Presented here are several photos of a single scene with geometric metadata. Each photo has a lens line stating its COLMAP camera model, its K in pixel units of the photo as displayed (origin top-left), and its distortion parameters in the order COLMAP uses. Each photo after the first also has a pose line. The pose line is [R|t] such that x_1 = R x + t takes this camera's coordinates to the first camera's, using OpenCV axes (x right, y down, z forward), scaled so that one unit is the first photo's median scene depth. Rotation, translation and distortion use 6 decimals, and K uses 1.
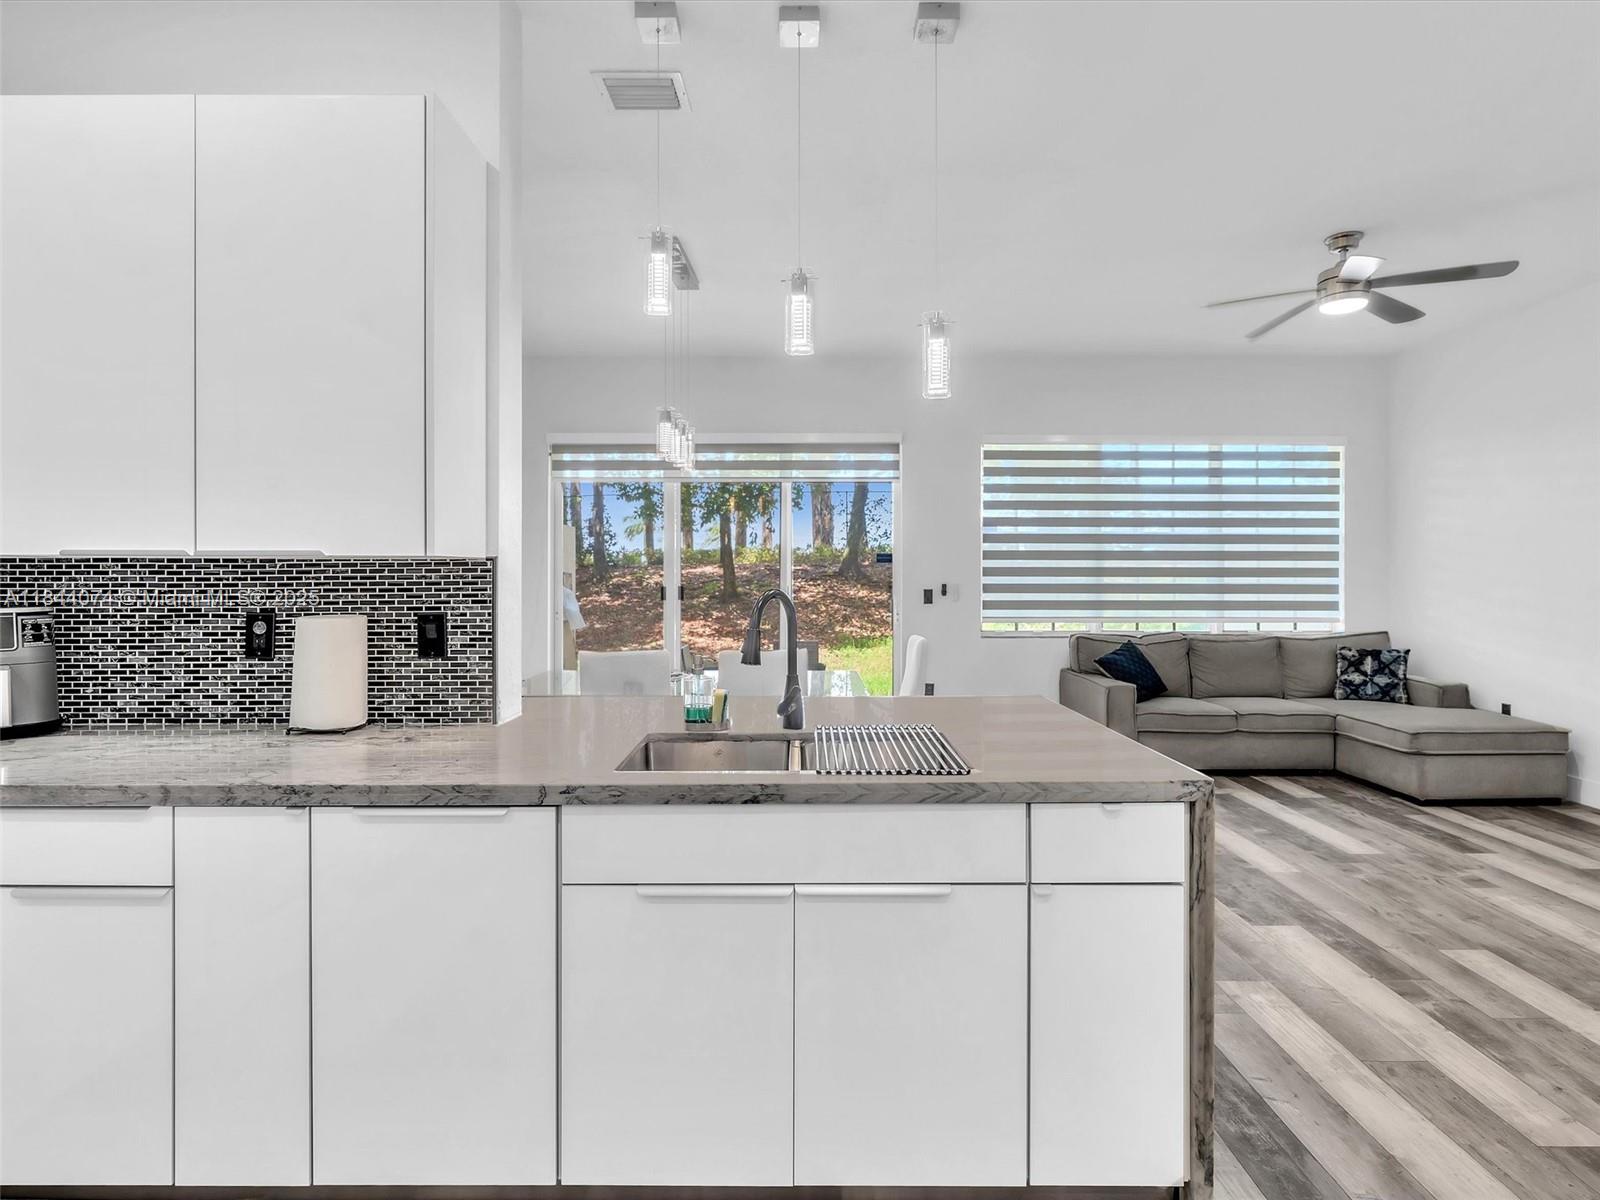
lens RADIAL K [[835.9, 0, 797.9], [0, 835.9, 576.8], [0, 0, 1]] dist [-0.002715, -0.000185]
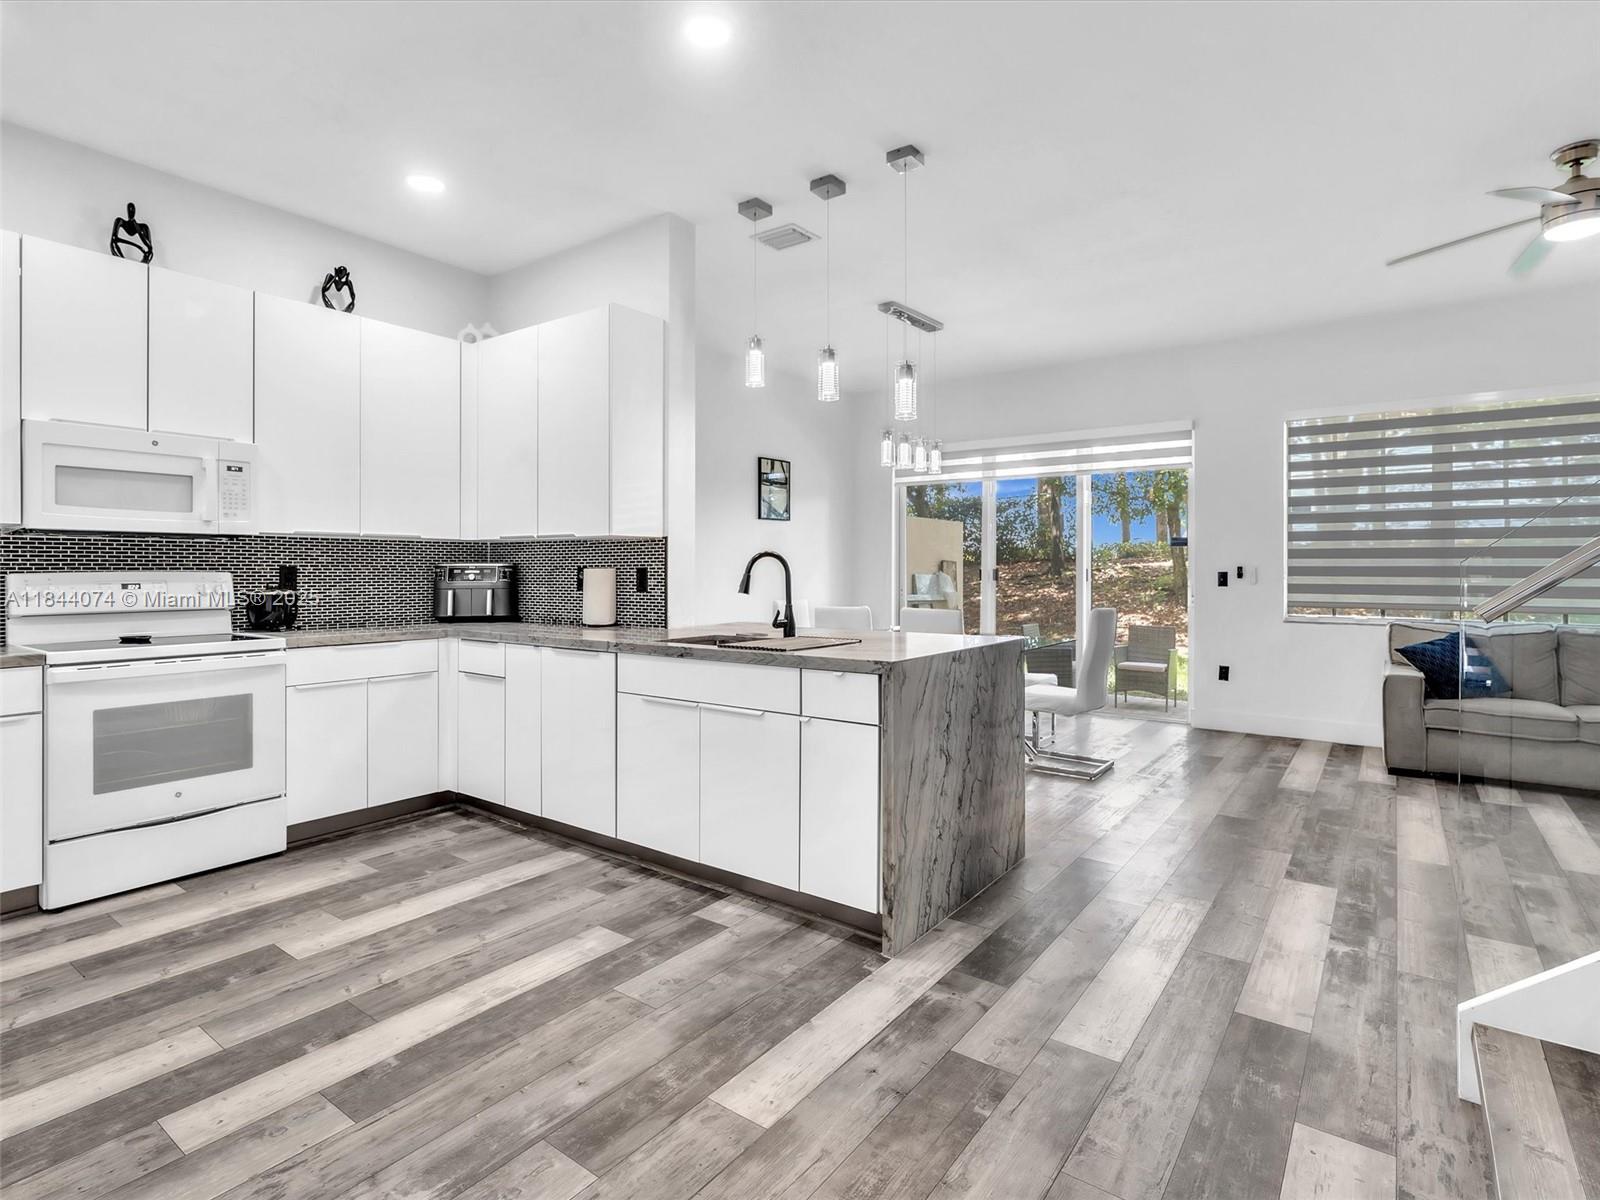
lens RADIAL K [[817.9, 0, 792.5], [0, 817.9, 571.7], [0, 0, 1]] dist [-0.003014, -0.000038]
pose [[0.803182, 0.002574, -0.595728, 0.913565], [-0.005079, 0.999984, -0.002527, 0.055091], [0.595712, 0.005055, 0.803182, -0.262840]]
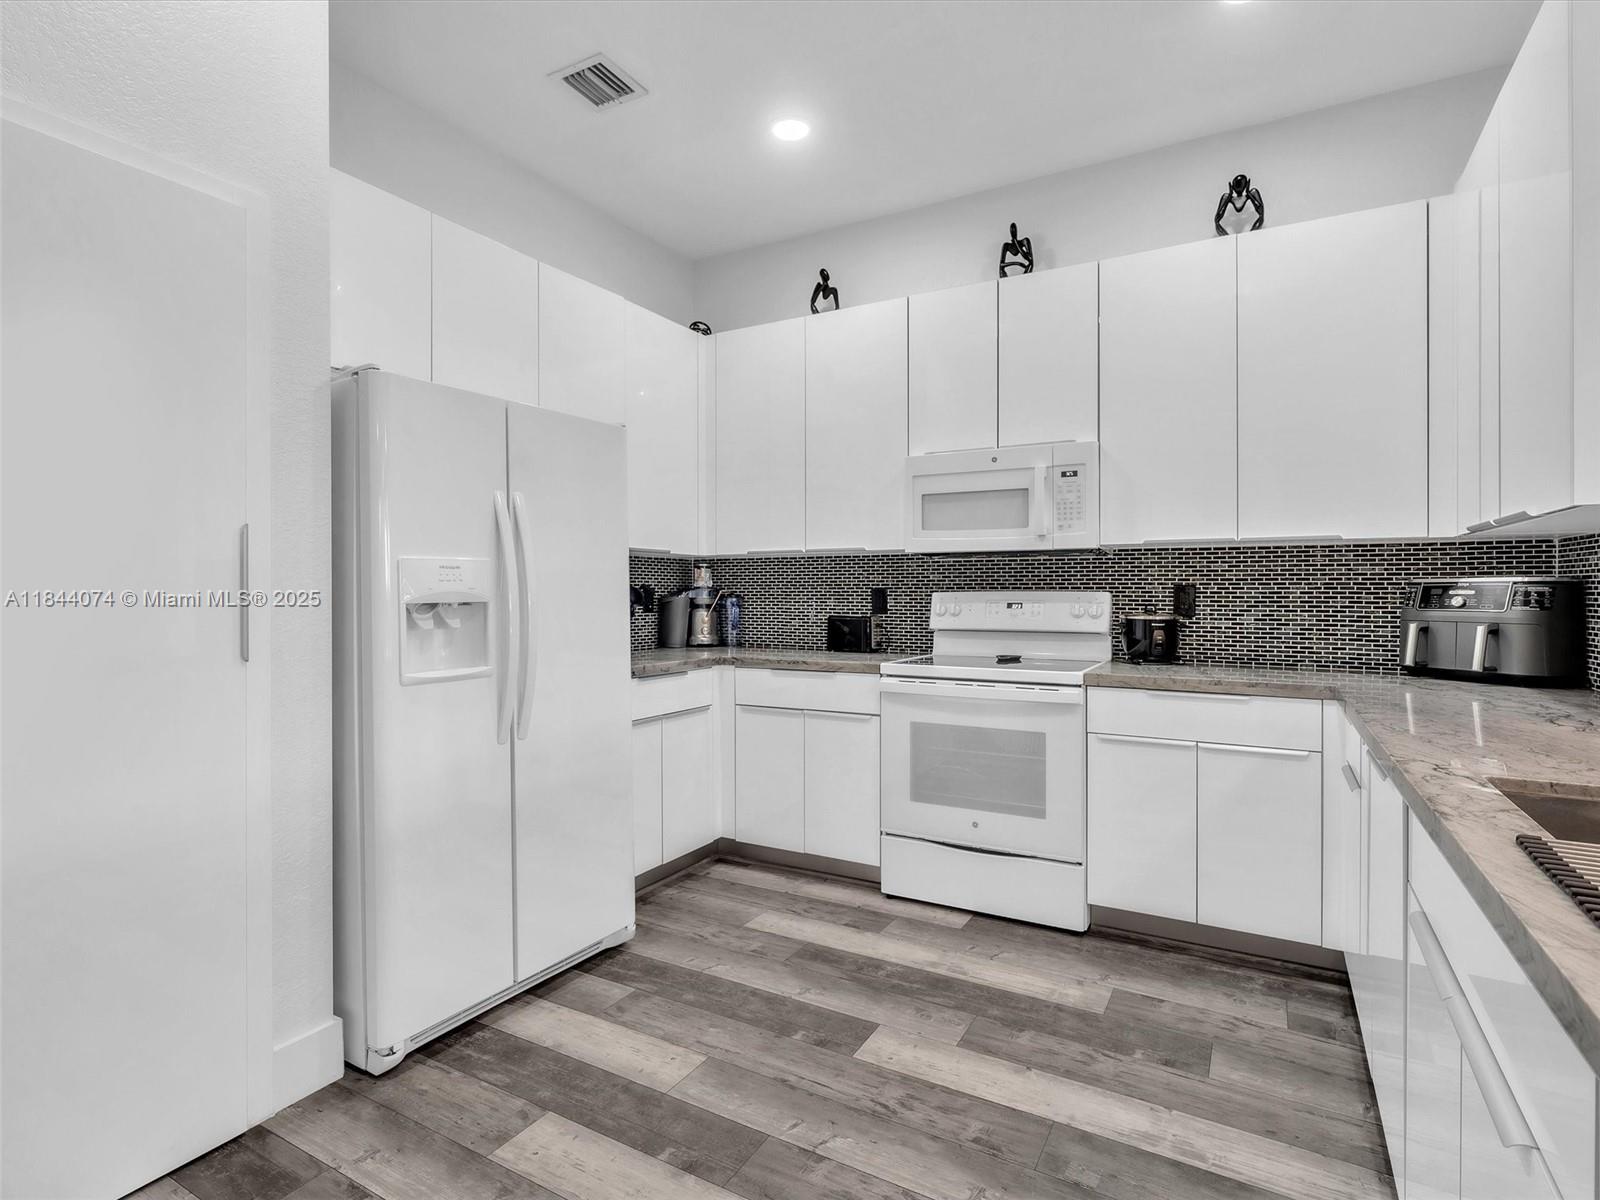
lens RADIAL K [[818.1, 0, 794.3], [0, 818.1, 592.5], [0, 0, 1]] dist [-0.004234, 0.001169]
pose [[-0.498660, 0.004472, -0.866786, 0.548132], [-0.004829, 0.999957, 0.007937, 0.049826], [0.866784, 0.008144, -0.498617, 0.628872]]
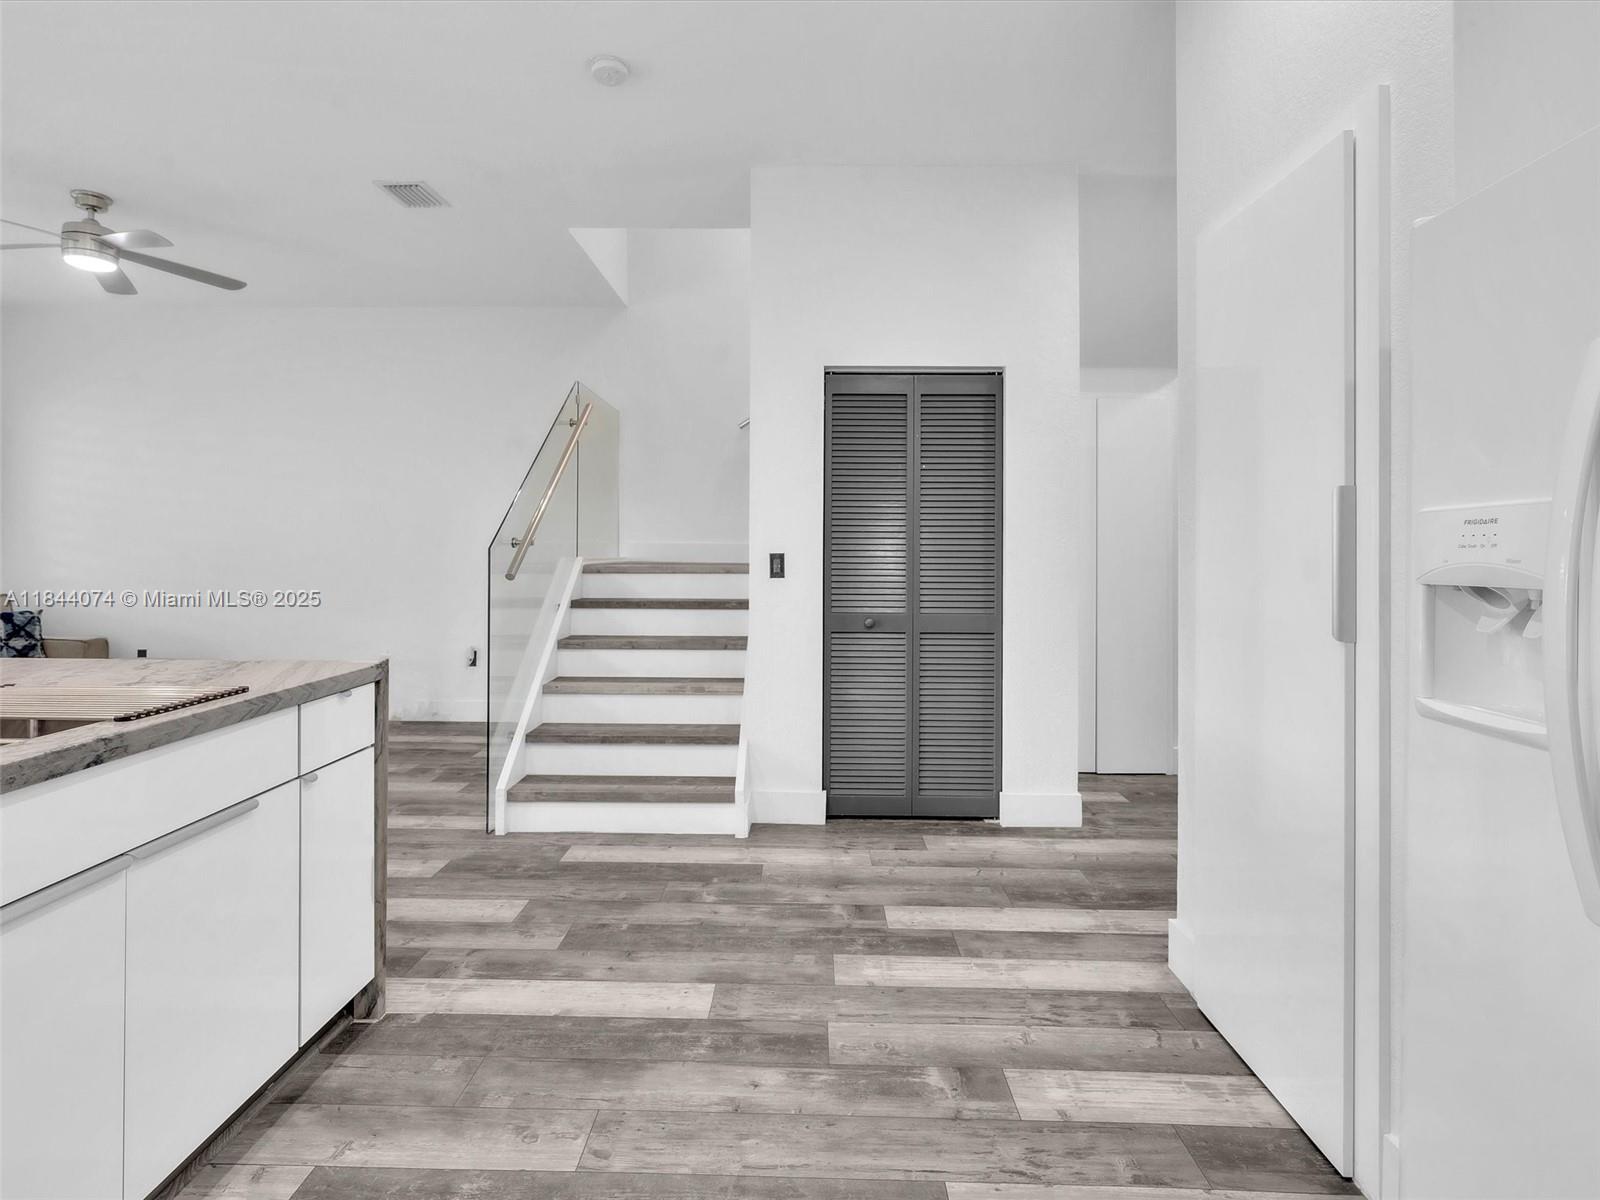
lens RADIAL K [[829.4, 0, 785.5], [0, 829.4, 544.0], [0, 0, 1]] dist [-0.002757, -0.000009]
pose [[0.026602, 0.012329, 0.999570, -0.587863], [-0.001914, 0.999923, -0.012282, 0.049756], [-0.999644, -0.001586, 0.026623, 0.231822]]
